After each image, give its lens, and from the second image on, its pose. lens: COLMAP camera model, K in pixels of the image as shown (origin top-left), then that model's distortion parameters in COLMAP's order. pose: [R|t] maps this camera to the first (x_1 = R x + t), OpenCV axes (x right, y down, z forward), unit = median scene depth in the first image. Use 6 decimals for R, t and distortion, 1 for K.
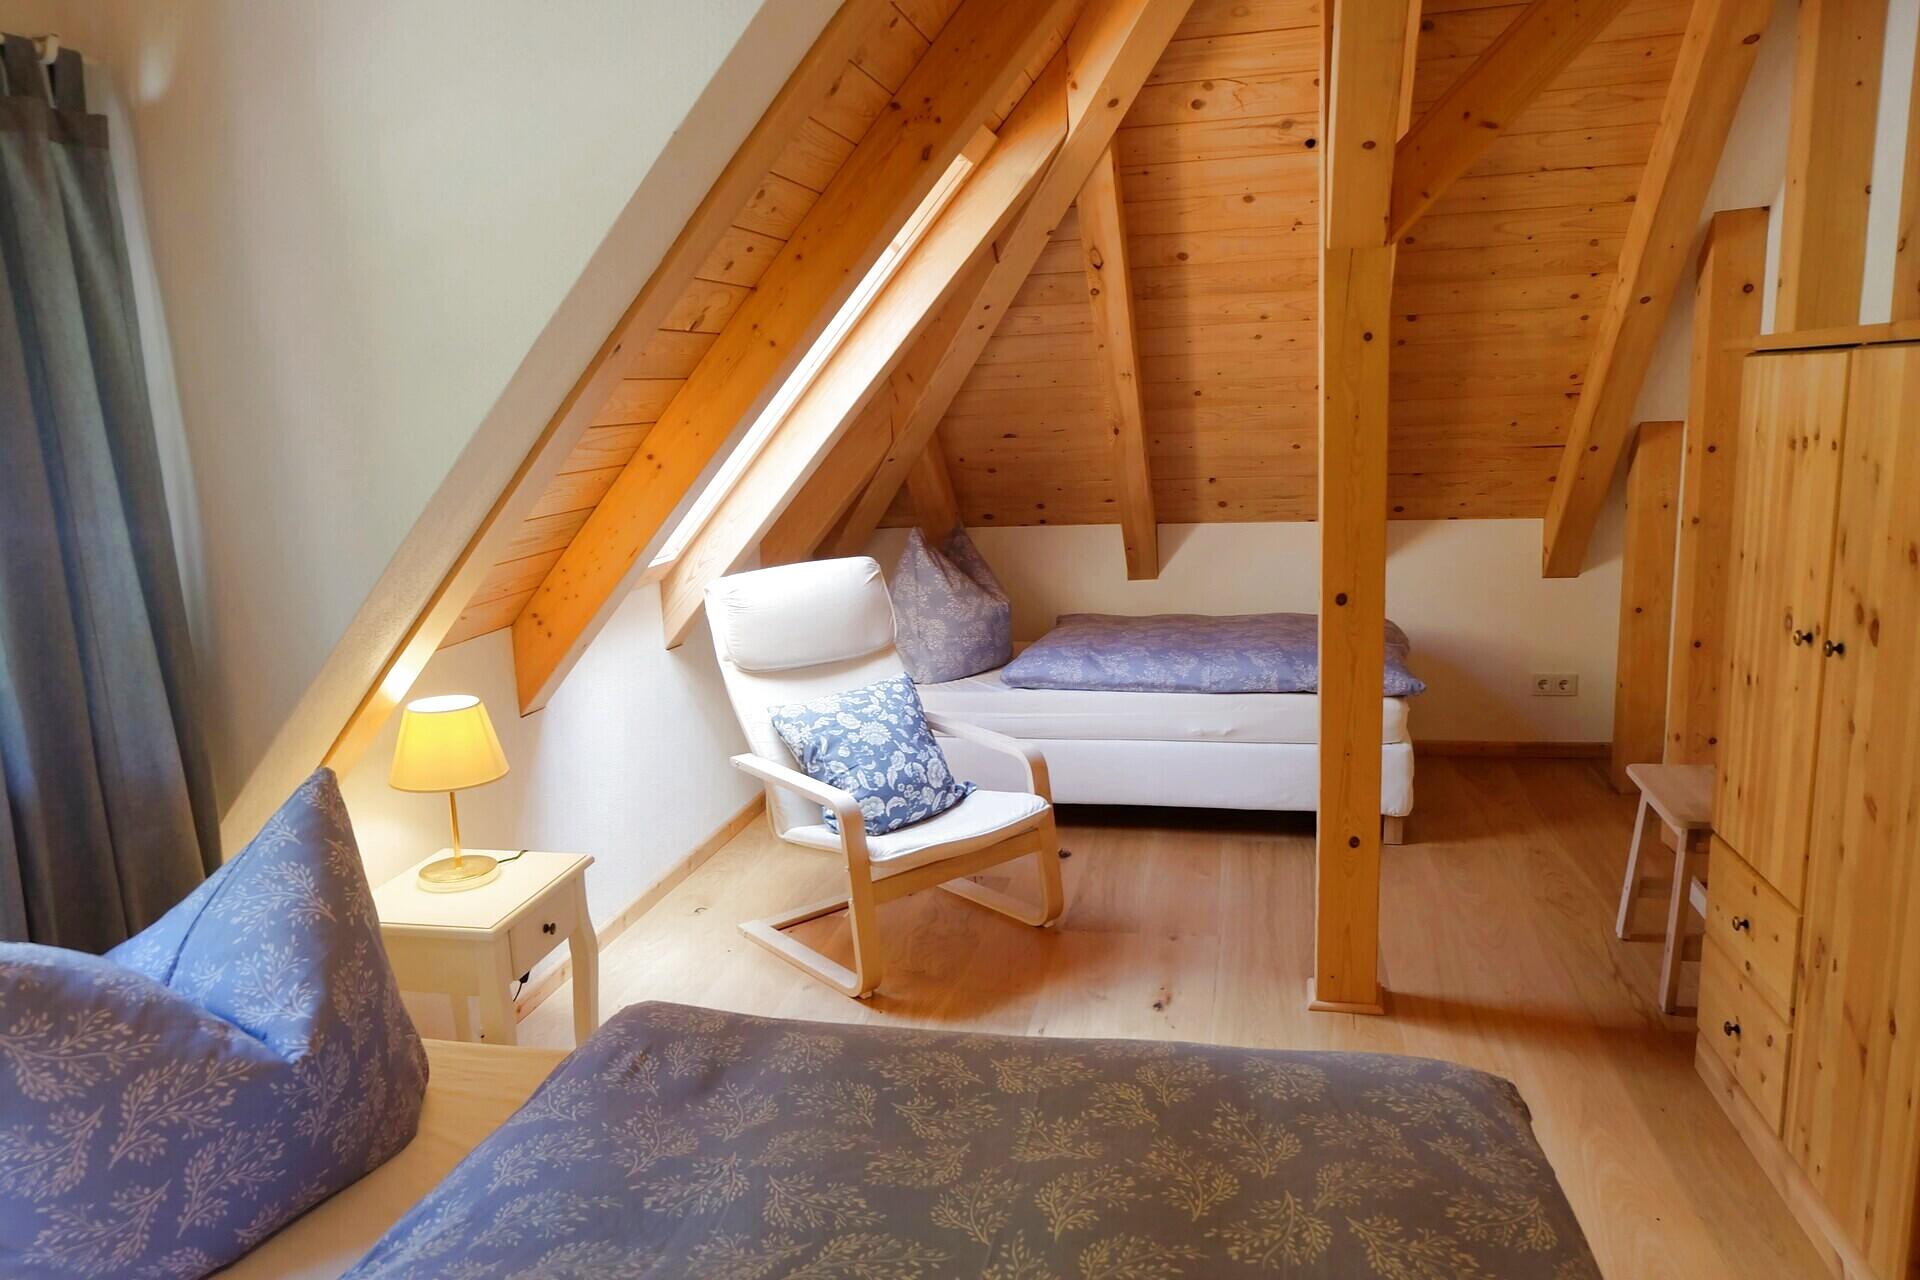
lens RADIAL K [[1396.7, 0, 960.0], [0, 1396.7, 640.0], [0, 0, 1]] dist [-0.062340, 0.071384]
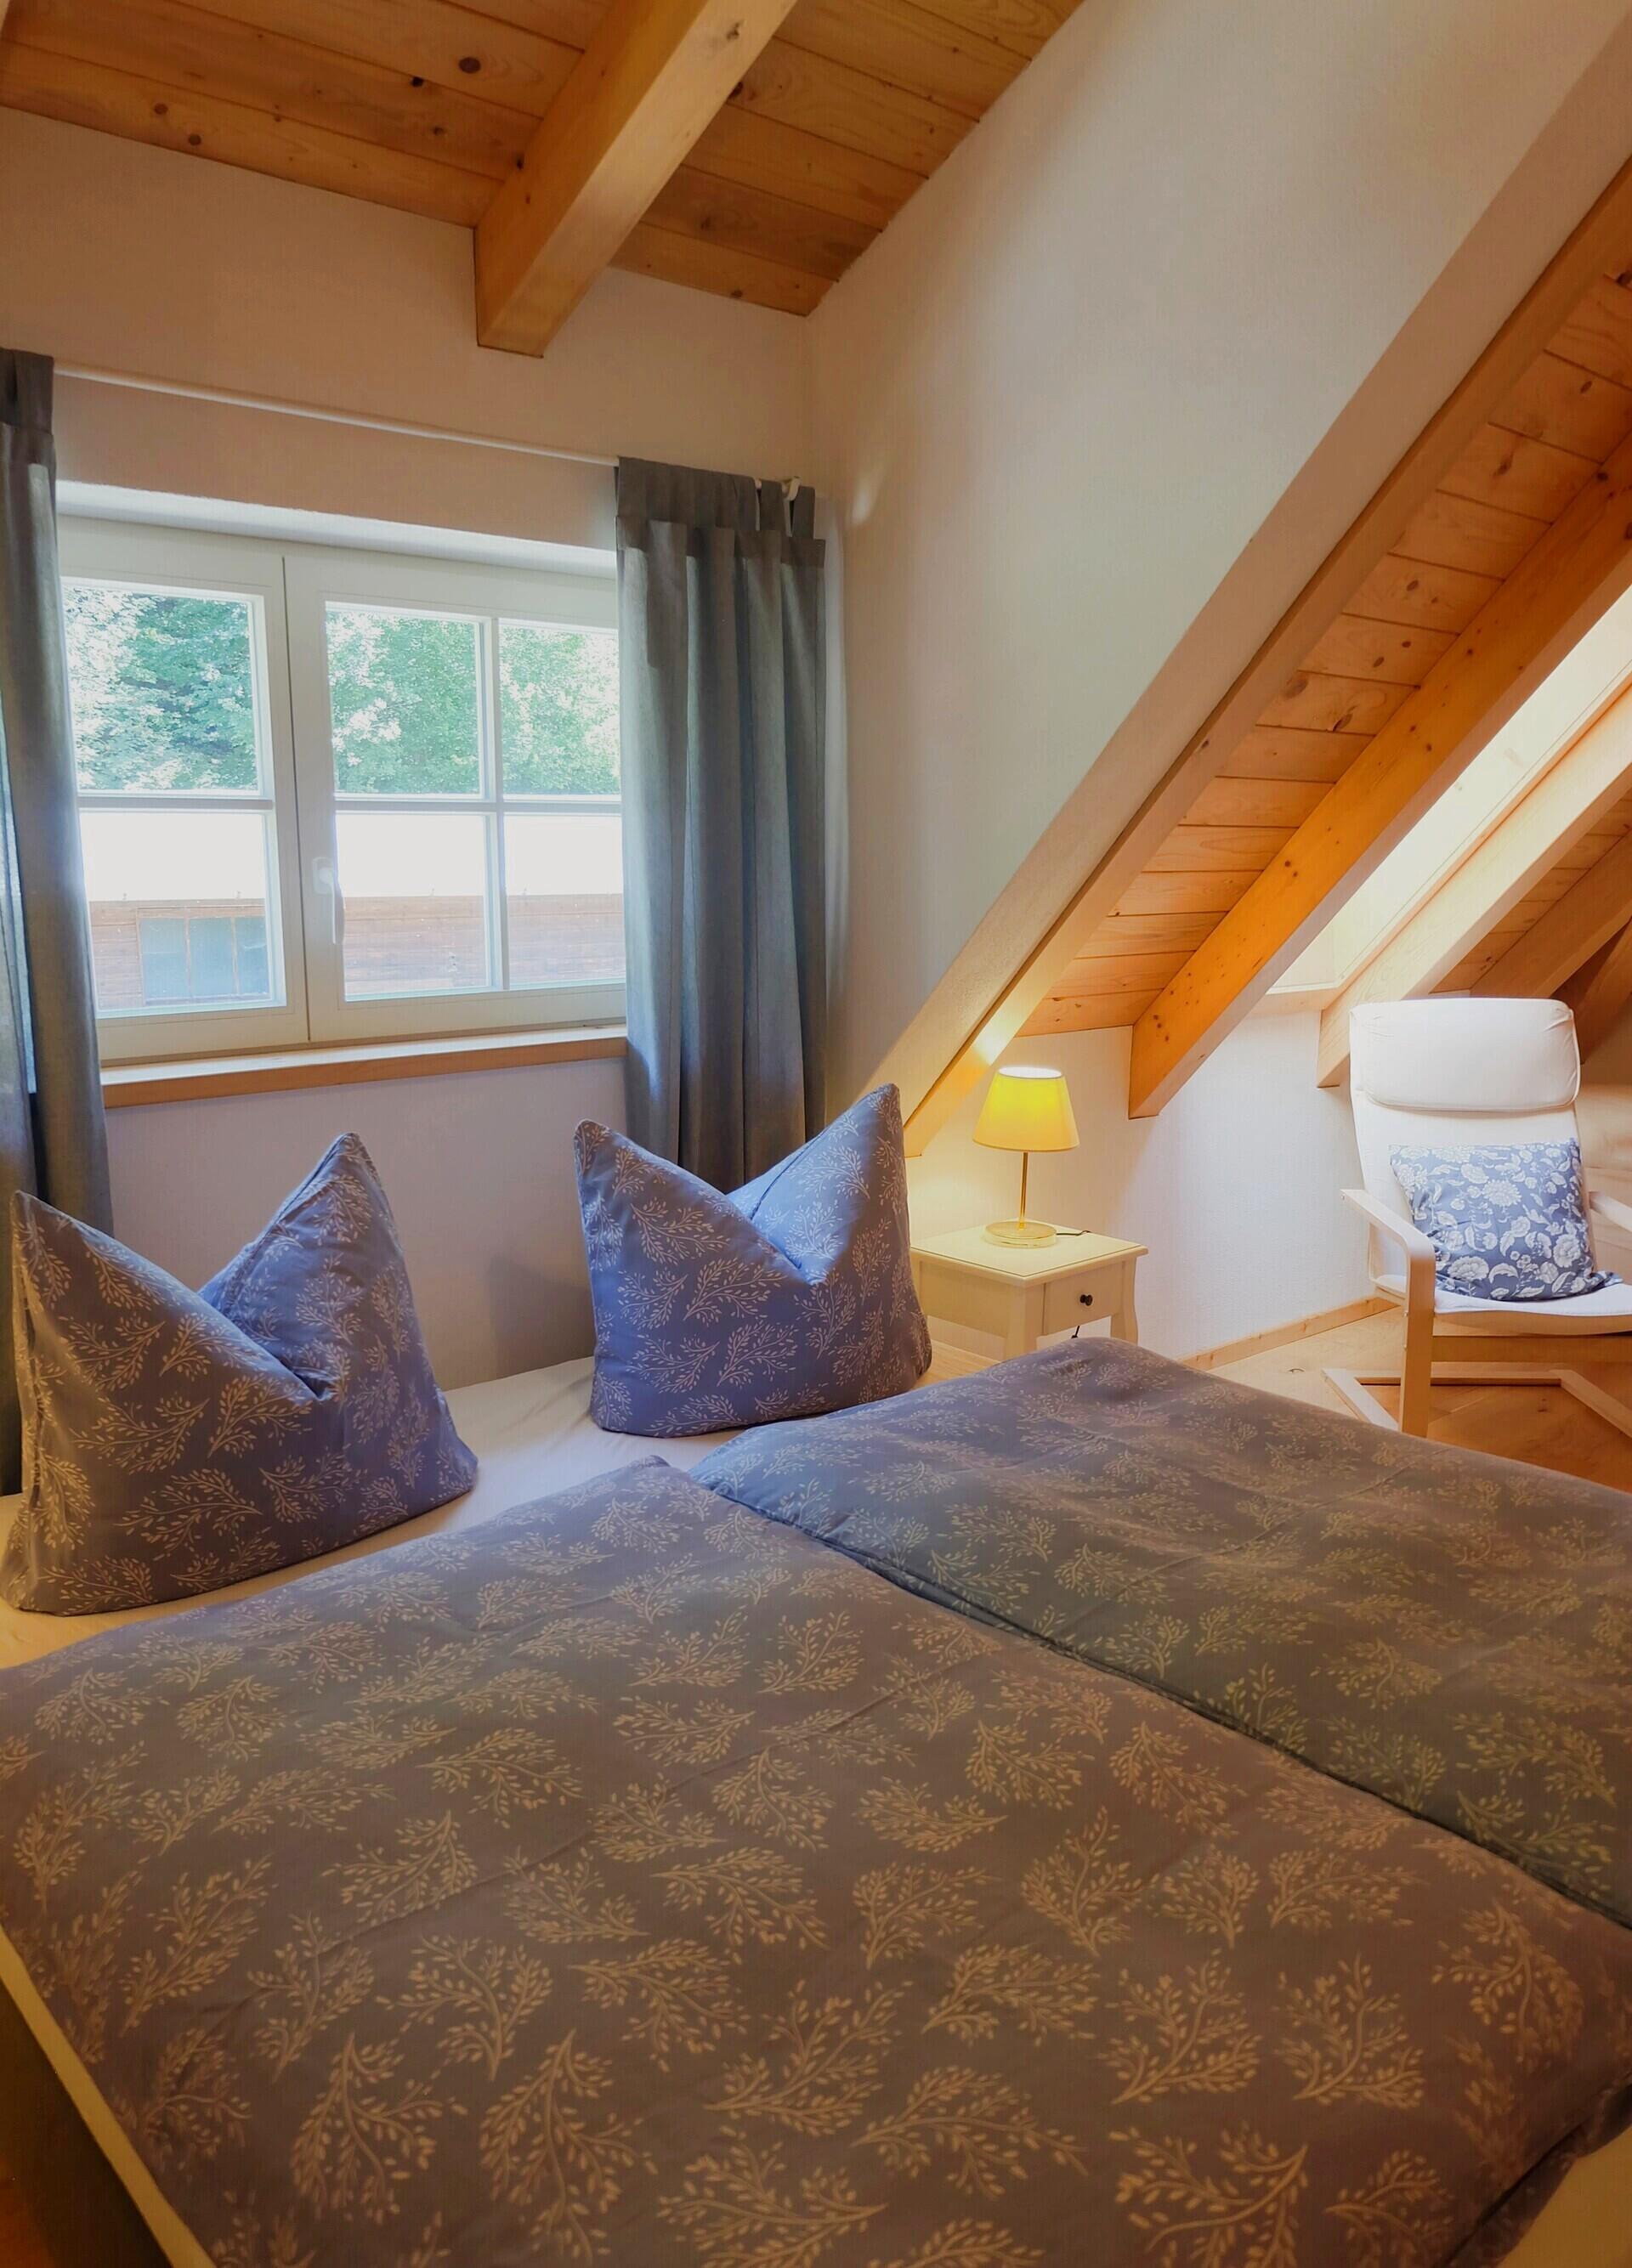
lens RADIAL K [[1728.0, 0, 816.0], [0, 1728.0, 1134.0], [0, 0, 1]] dist [0.201062, -0.212707]
pose [[0.824634, 0.155364, -0.543913, 0.311781], [-0.153739, 0.986905, 0.048815, 0.069525], [0.544375, 0.043366, 0.837720, -0.300881]]
